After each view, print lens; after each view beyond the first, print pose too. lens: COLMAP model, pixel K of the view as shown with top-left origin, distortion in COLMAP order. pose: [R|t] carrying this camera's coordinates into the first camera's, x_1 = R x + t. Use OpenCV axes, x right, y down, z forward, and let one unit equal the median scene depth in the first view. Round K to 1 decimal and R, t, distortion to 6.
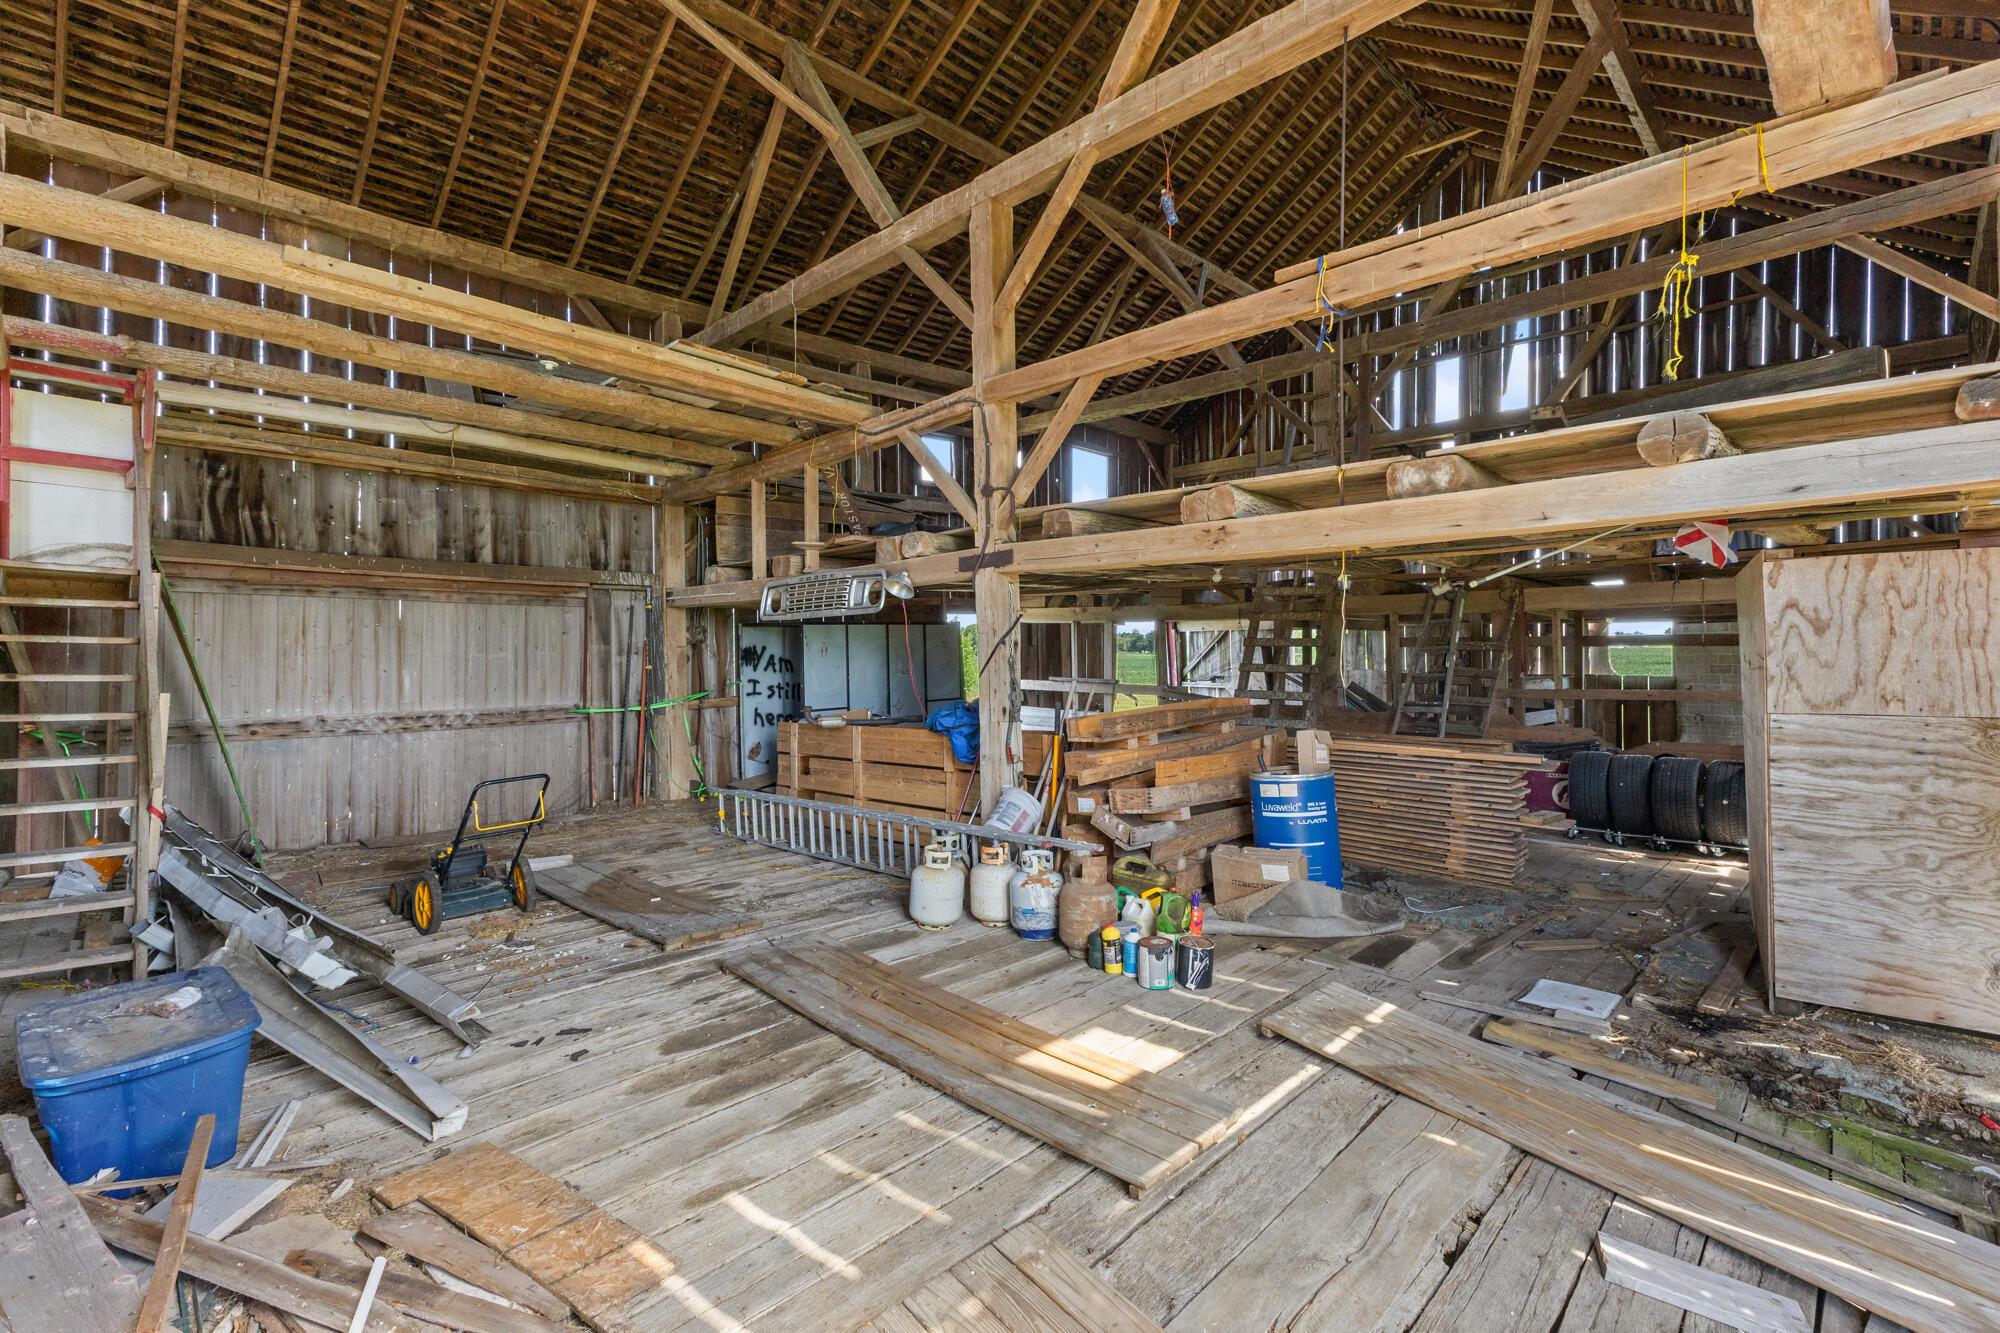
lens RADIAL K [[876.3, 0, 1000.0], [0, 876.3, 666.5], [0, 0, 1]] dist [-0.002211, -0.000942]
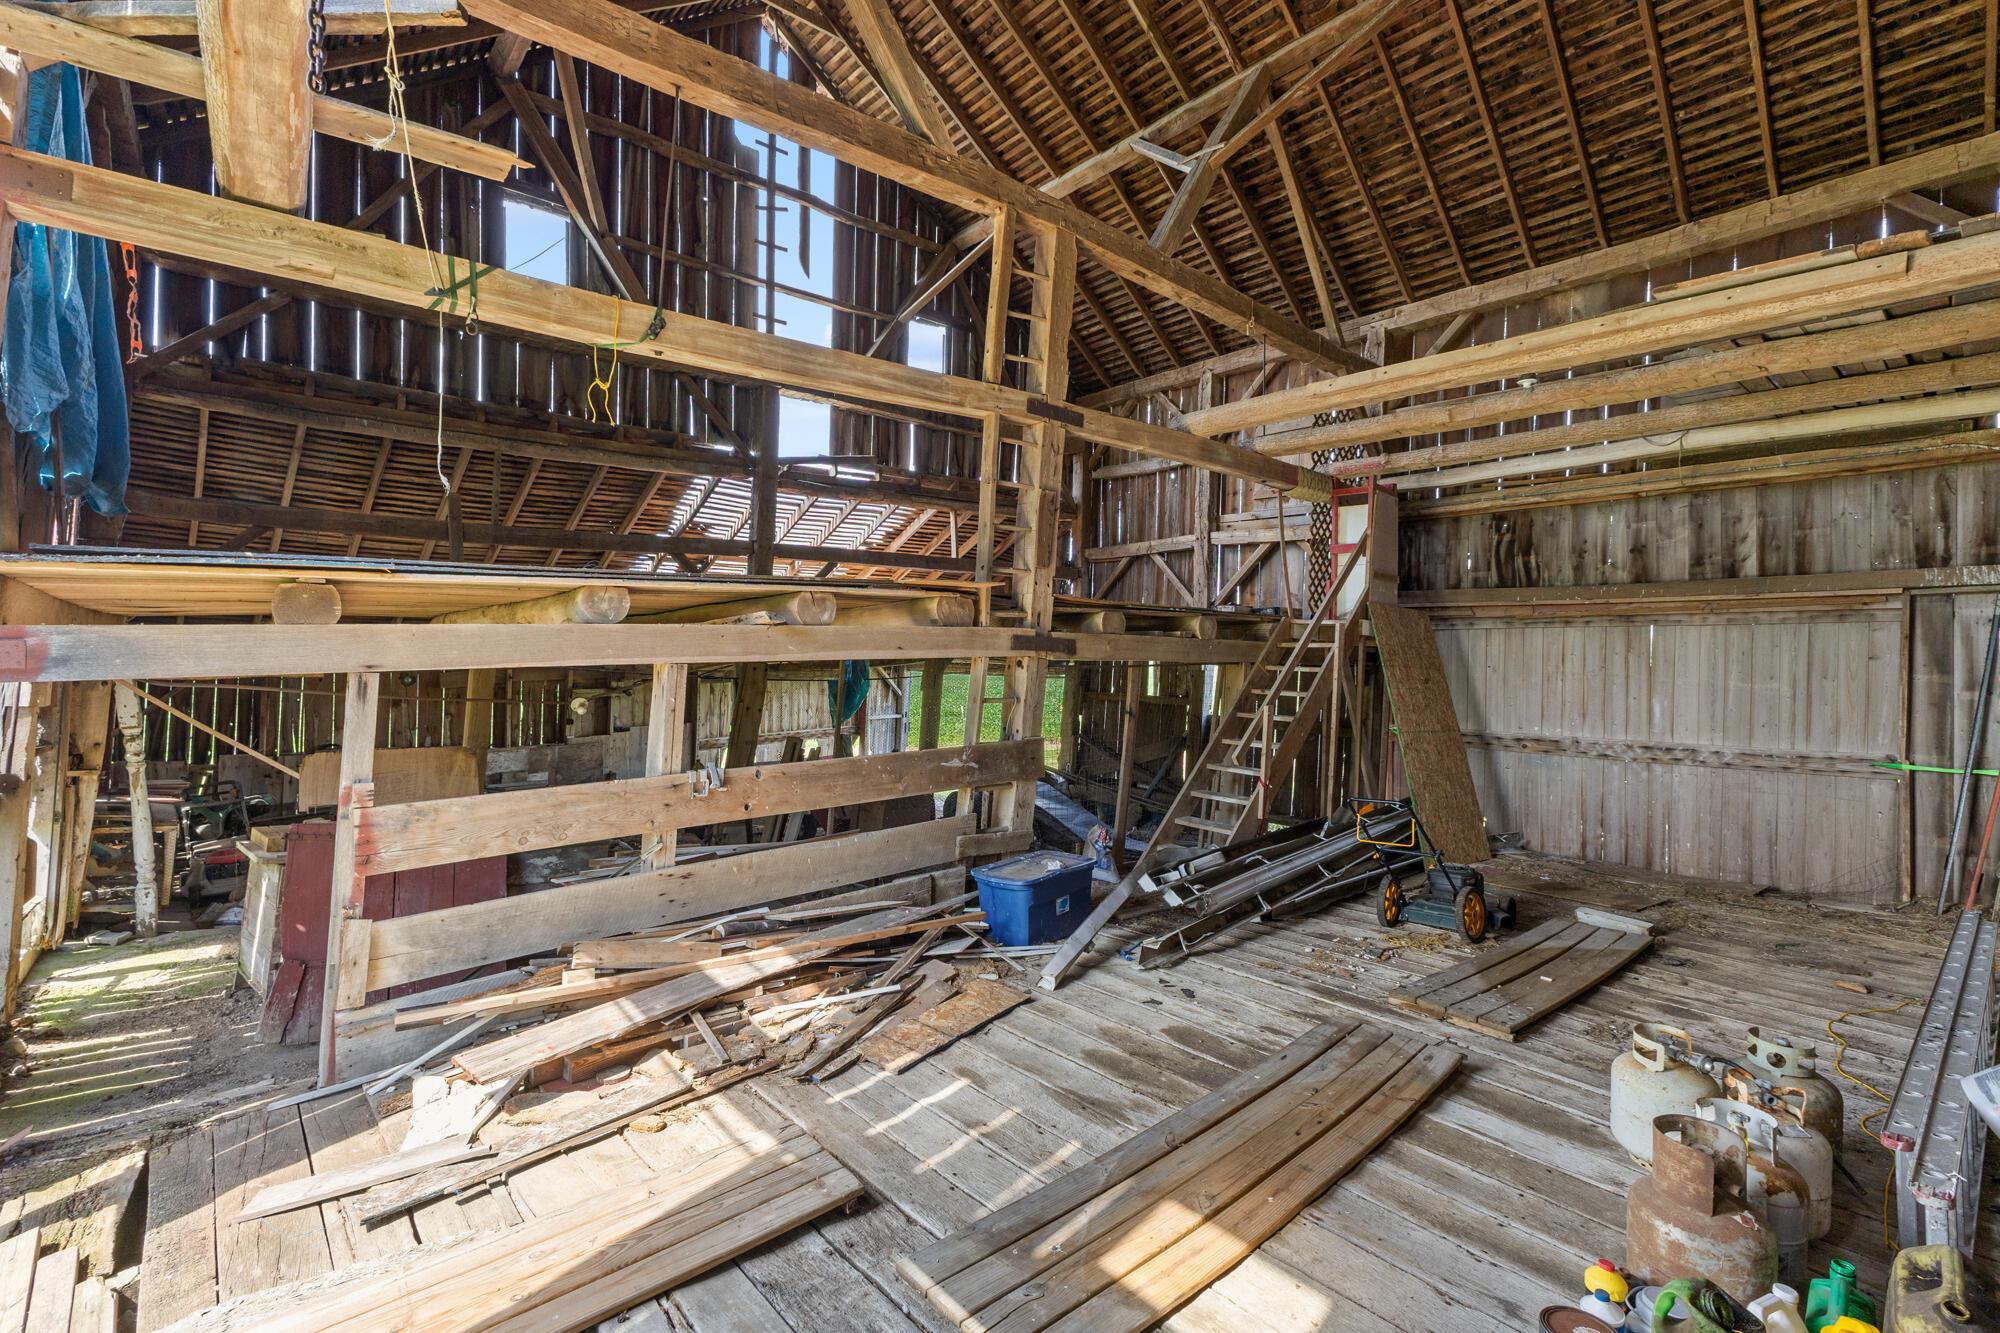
lens RADIAL K [[879.0, 0, 996.7], [0, 879.0, 659.7], [0, 0, 1]] dist [0.002066, 0.000052]
pose [[-0.076544, -0.001402, -0.997065, 0.354774], [-0.023363, 0.999727, 0.000388, -0.022889], [0.996792, 0.023324, -0.076556, 0.370666]]
